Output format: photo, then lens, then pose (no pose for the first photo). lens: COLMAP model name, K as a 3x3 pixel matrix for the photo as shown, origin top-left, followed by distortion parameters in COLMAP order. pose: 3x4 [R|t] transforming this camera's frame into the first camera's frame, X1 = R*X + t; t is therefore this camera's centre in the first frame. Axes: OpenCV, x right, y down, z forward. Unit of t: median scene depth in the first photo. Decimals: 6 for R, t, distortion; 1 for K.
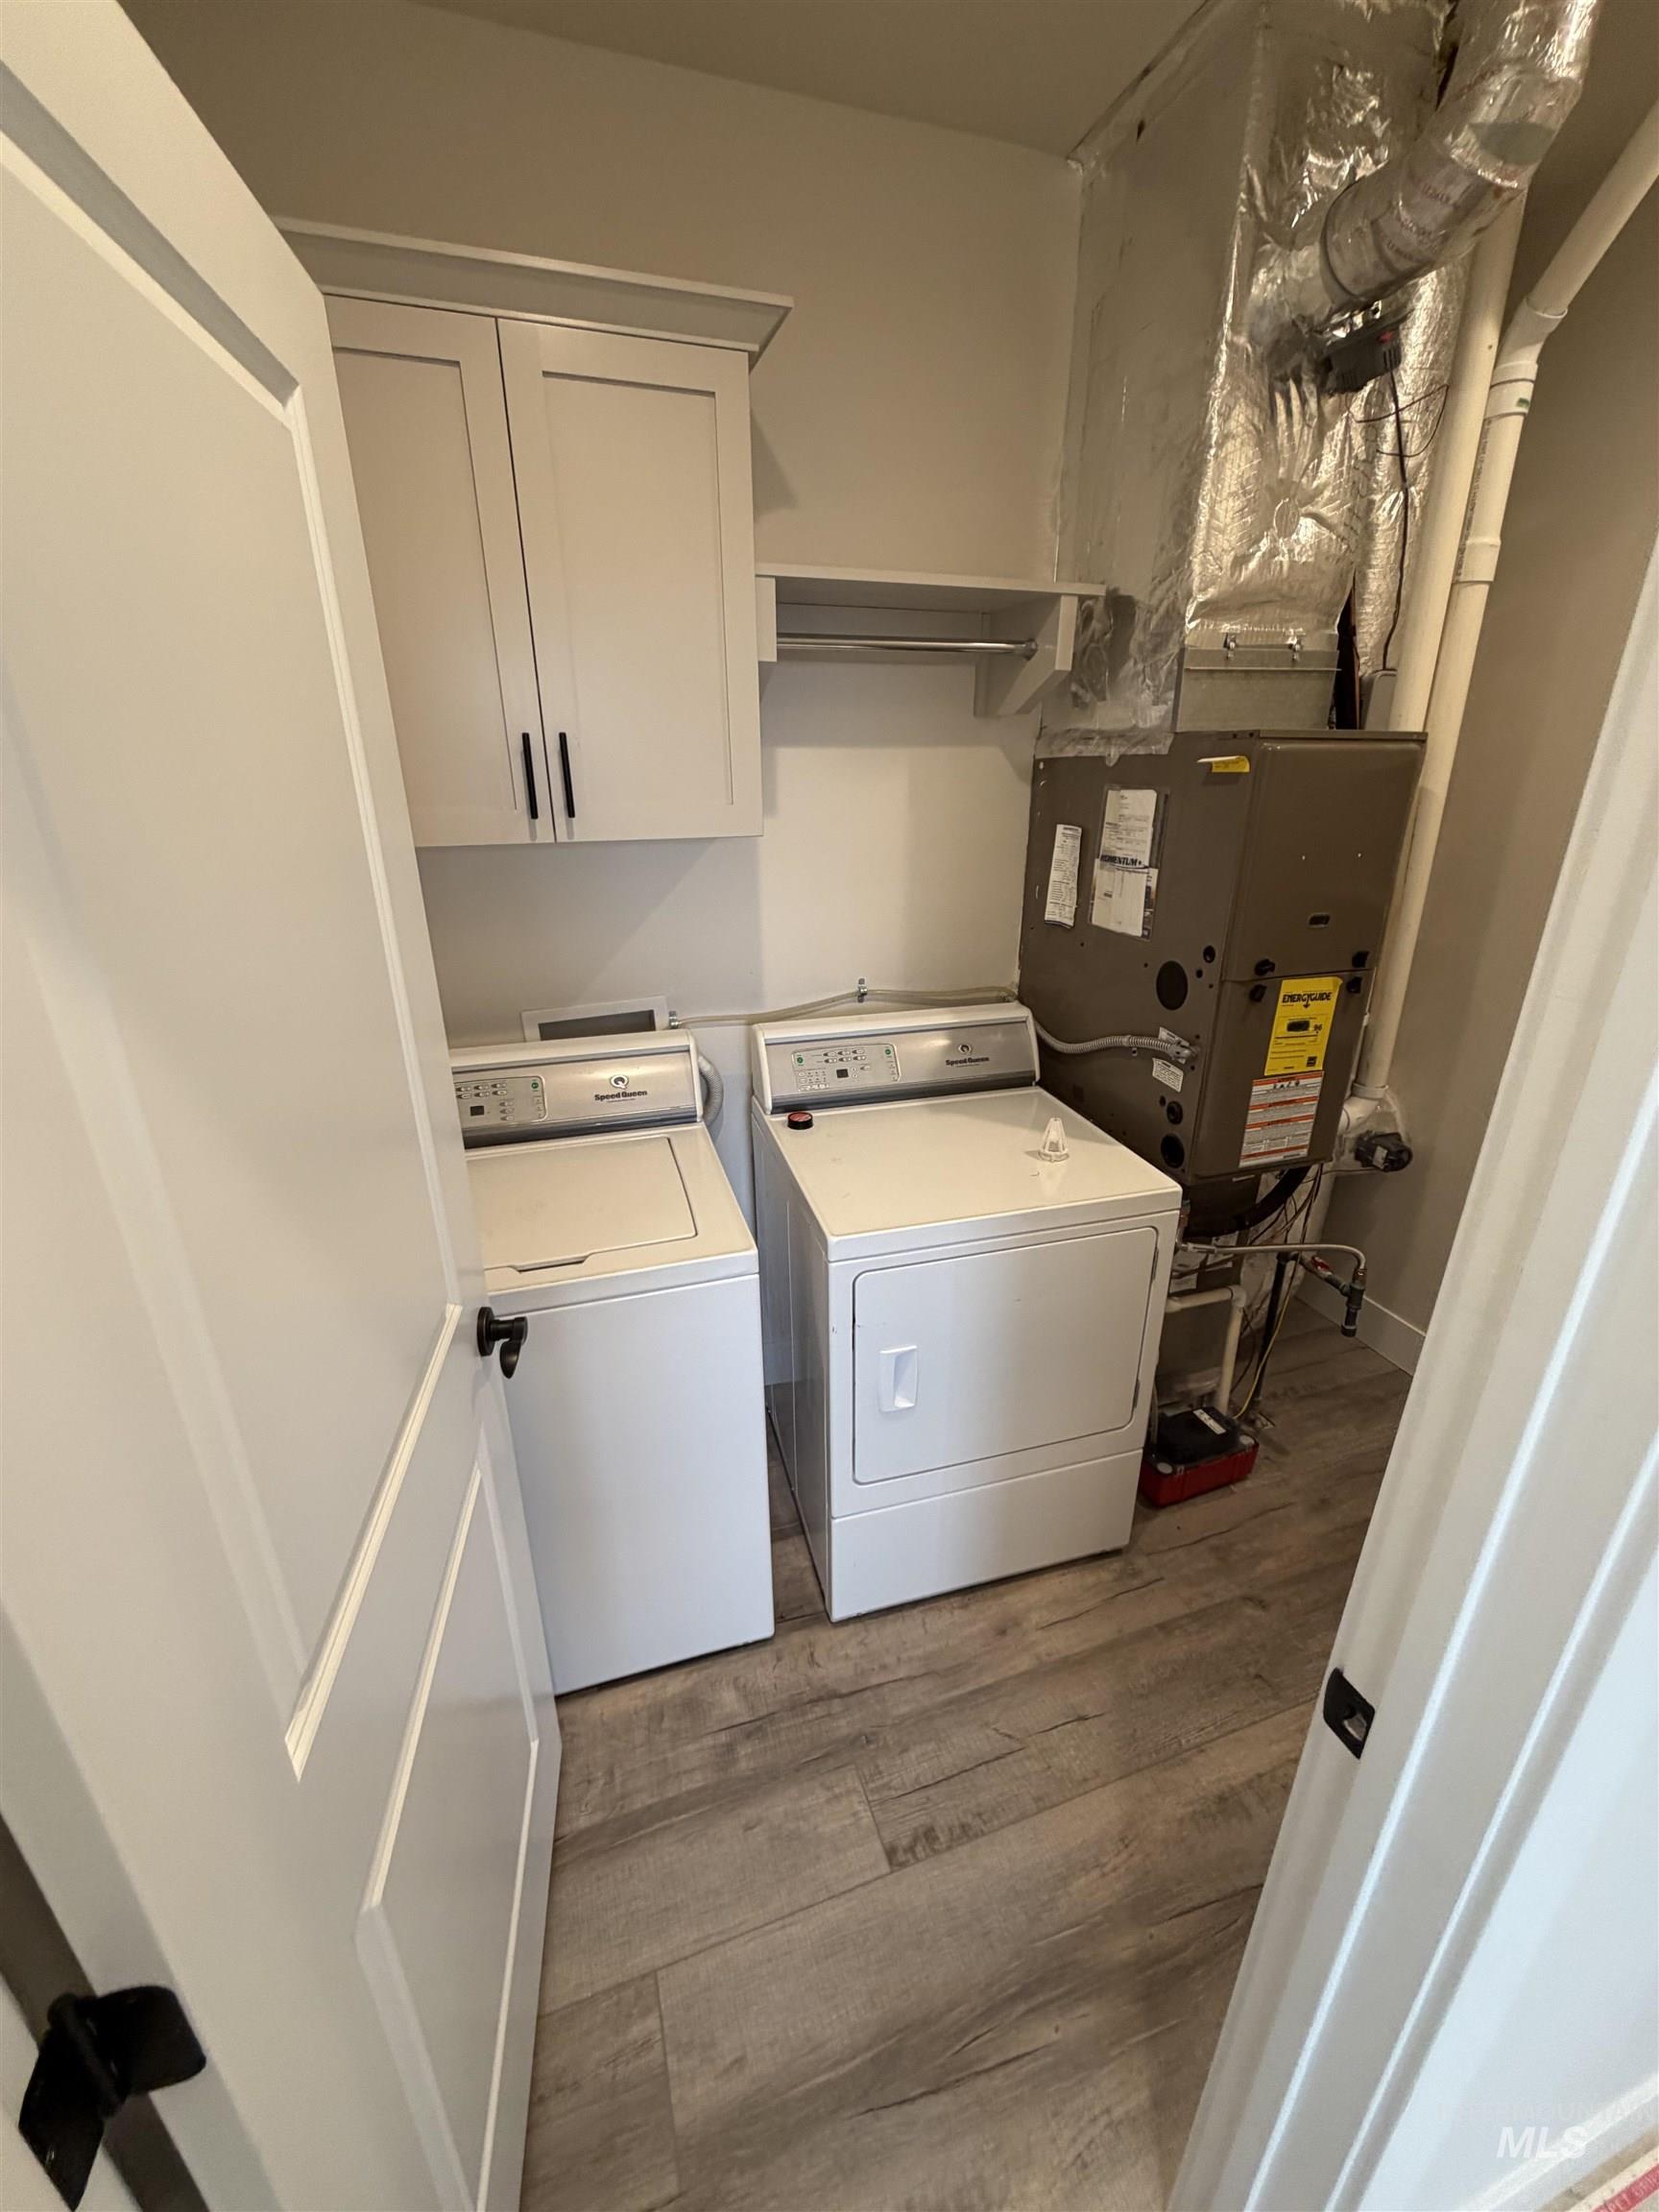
lens RADIAL K [[879.6, 0, 834.6], [0, 879.6, 1101.5], [0, 0, 1]] dist [-0.000141, 0.000231]
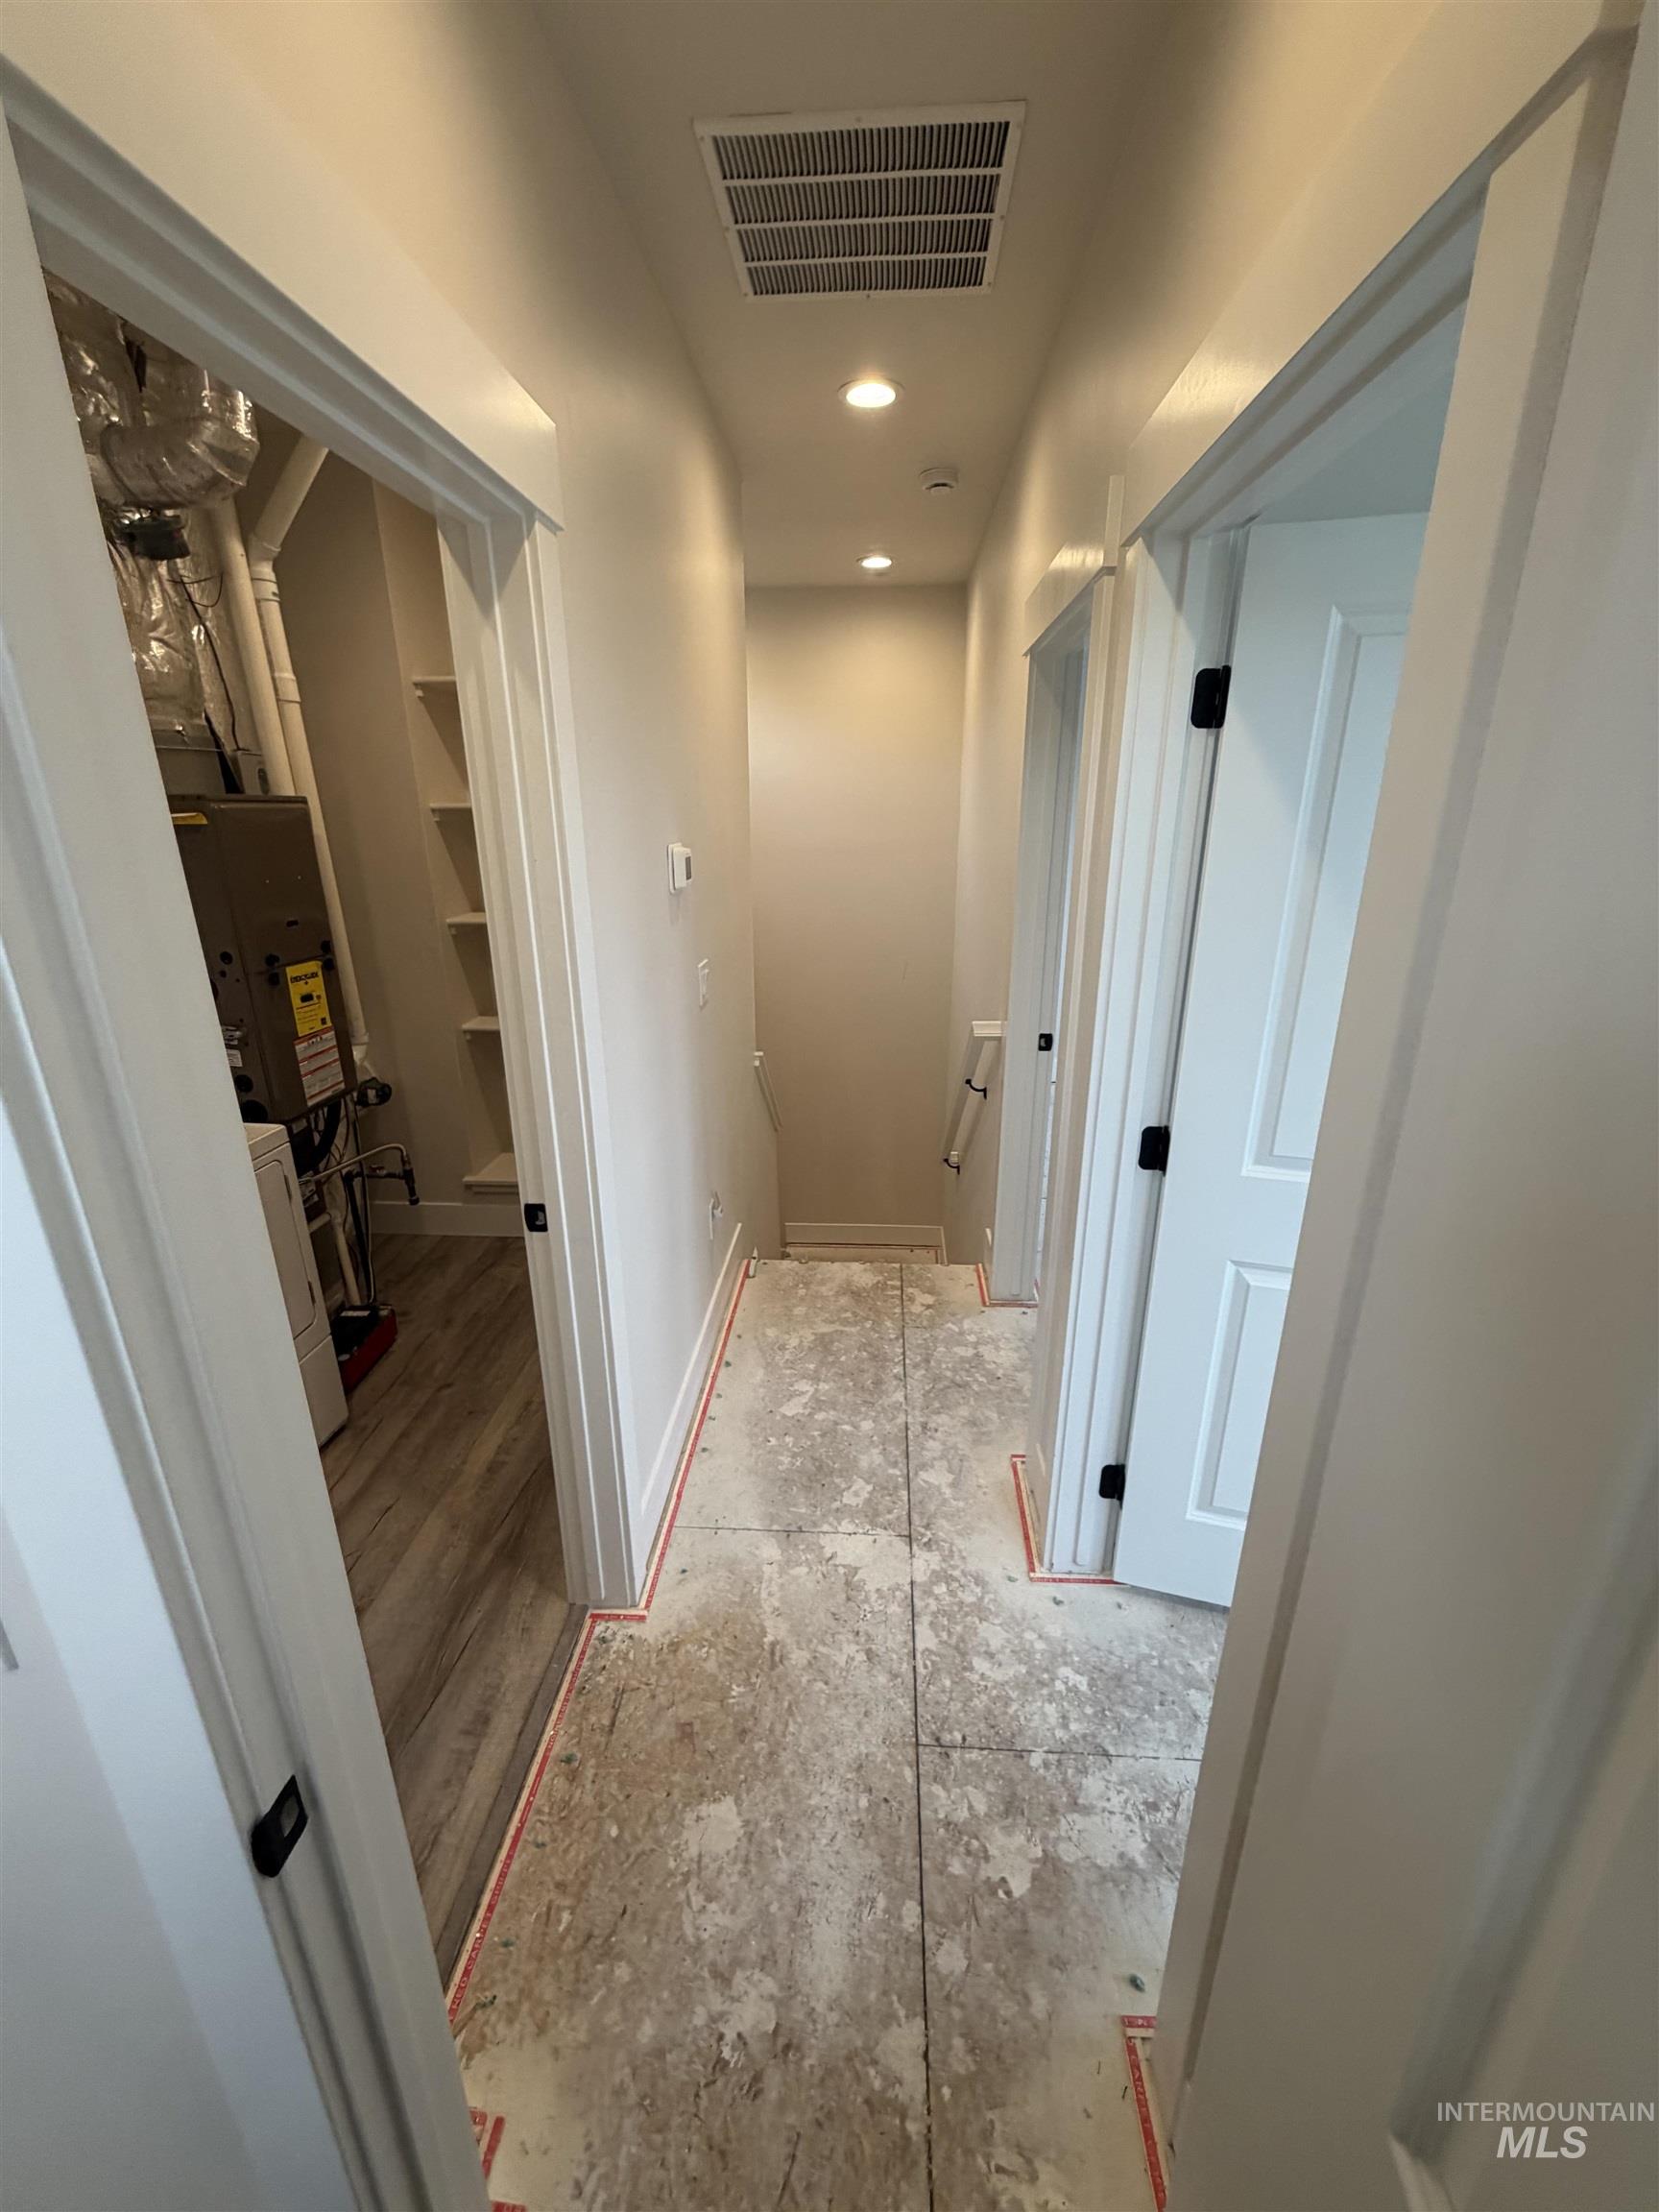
lens RADIAL K [[879.6, 0, 834.6], [0, 879.6, 1101.5], [0, 0, 1]] dist [-0.000141, 0.000231]
pose [[0.375811, -0.294916, 0.878516, -0.463754], [0.334659, 0.927223, 0.168107, 0.119148], [-0.864158, 0.230827, 0.447158, -0.345429]]
